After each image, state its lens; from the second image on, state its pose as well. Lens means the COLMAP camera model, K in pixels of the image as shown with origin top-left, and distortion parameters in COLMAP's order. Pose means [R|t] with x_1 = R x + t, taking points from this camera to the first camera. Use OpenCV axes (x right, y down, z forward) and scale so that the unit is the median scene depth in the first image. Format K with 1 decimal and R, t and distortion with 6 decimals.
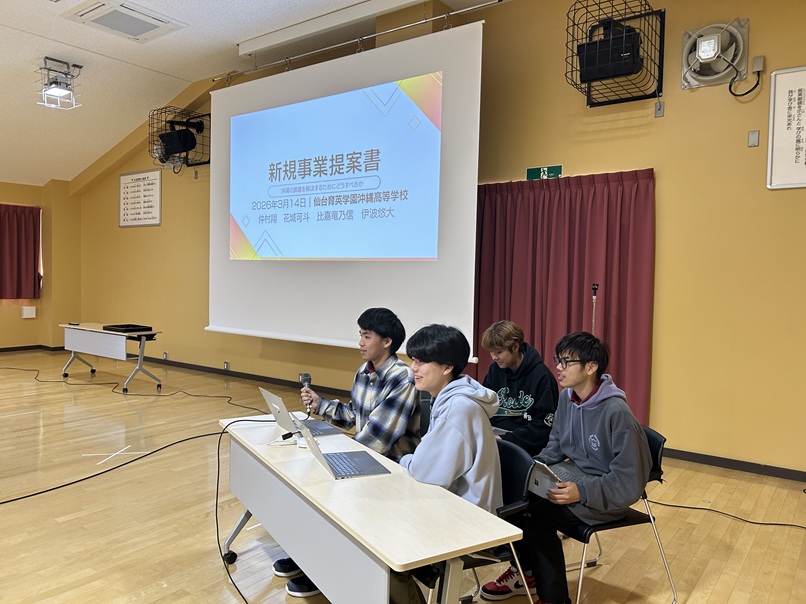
lens RADIAL K [[614.3, 0, 396.3], [0, 614.3, 295.5], [0, 0, 1]] dist [0.020546, -0.003553]
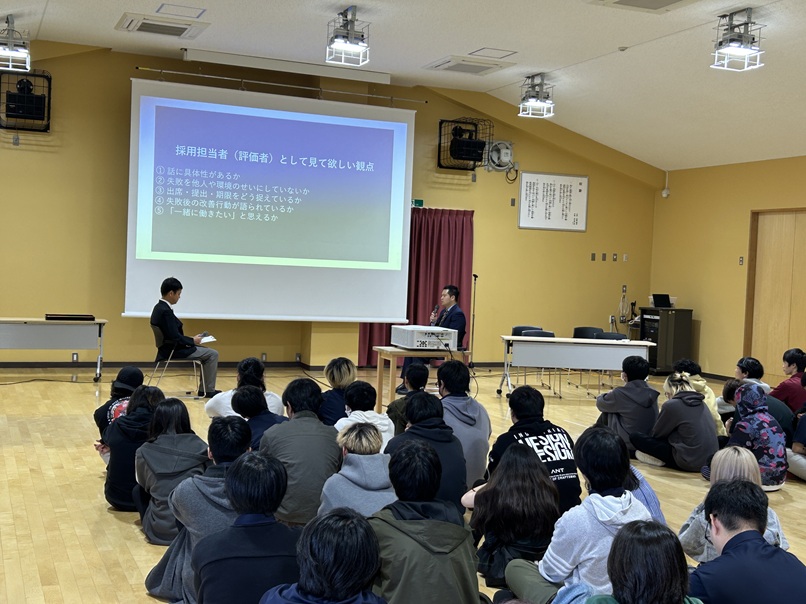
lens RADIAL K [[1027.5, 0, 408.4], [0, 1027.5, 303.8], [0, 0, 1]] dist [0.117851, 0.000000]
pose [[0.502245, -0.029186, 0.864233, -1.952544], [-0.001144, 0.999407, 0.034415, -0.028567], [-0.864724, -0.018274, 0.501914, -0.308825]]
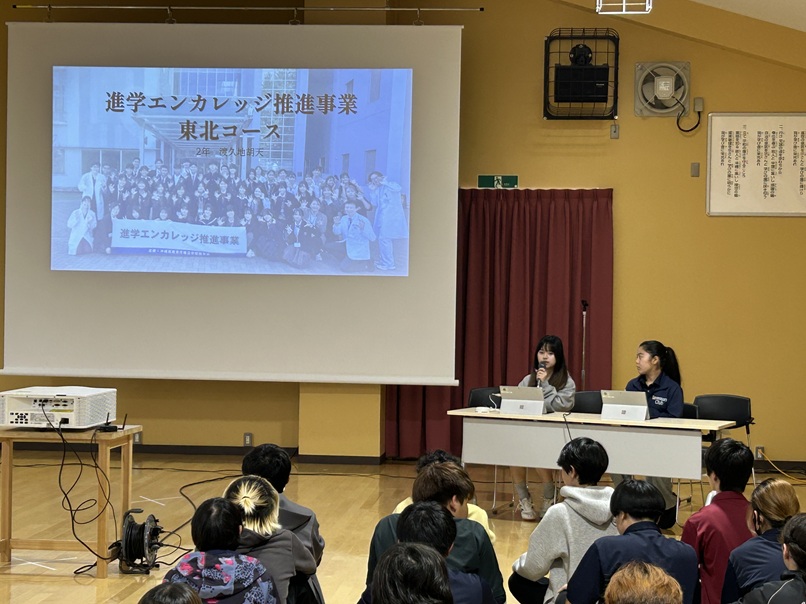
lens RADIAL K [[1563.6, 0, 398.4], [0, 1563.6, 301.9], [0, 0, 1]] dist [0.171159, 0.000000]
pose [[0.847812, -0.012257, 0.530155, -1.089656], [0.019477, 0.999778, -0.008033, -0.000388], [-0.529938, 0.017137, 0.847863, -0.883954]]
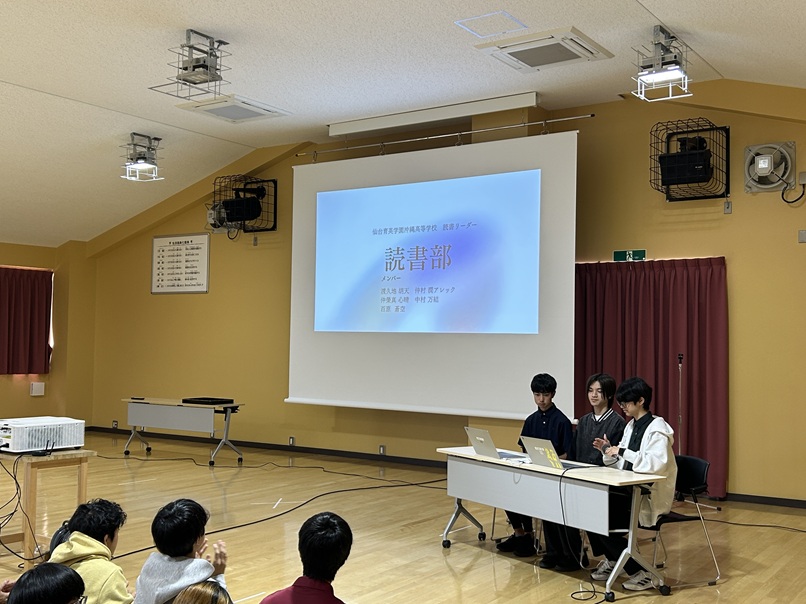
lens RADIAL K [[907.9, 0, 401.8], [0, 907.9, 299.1], [0, 0, 1]] dist [0.050040, 0.000000]
pose [[0.998821, -0.003398, 0.048420, -0.246349], [0.007142, 0.996977, -0.077372, 0.006904], [-0.048010, 0.077627, 0.995826, -0.609150]]
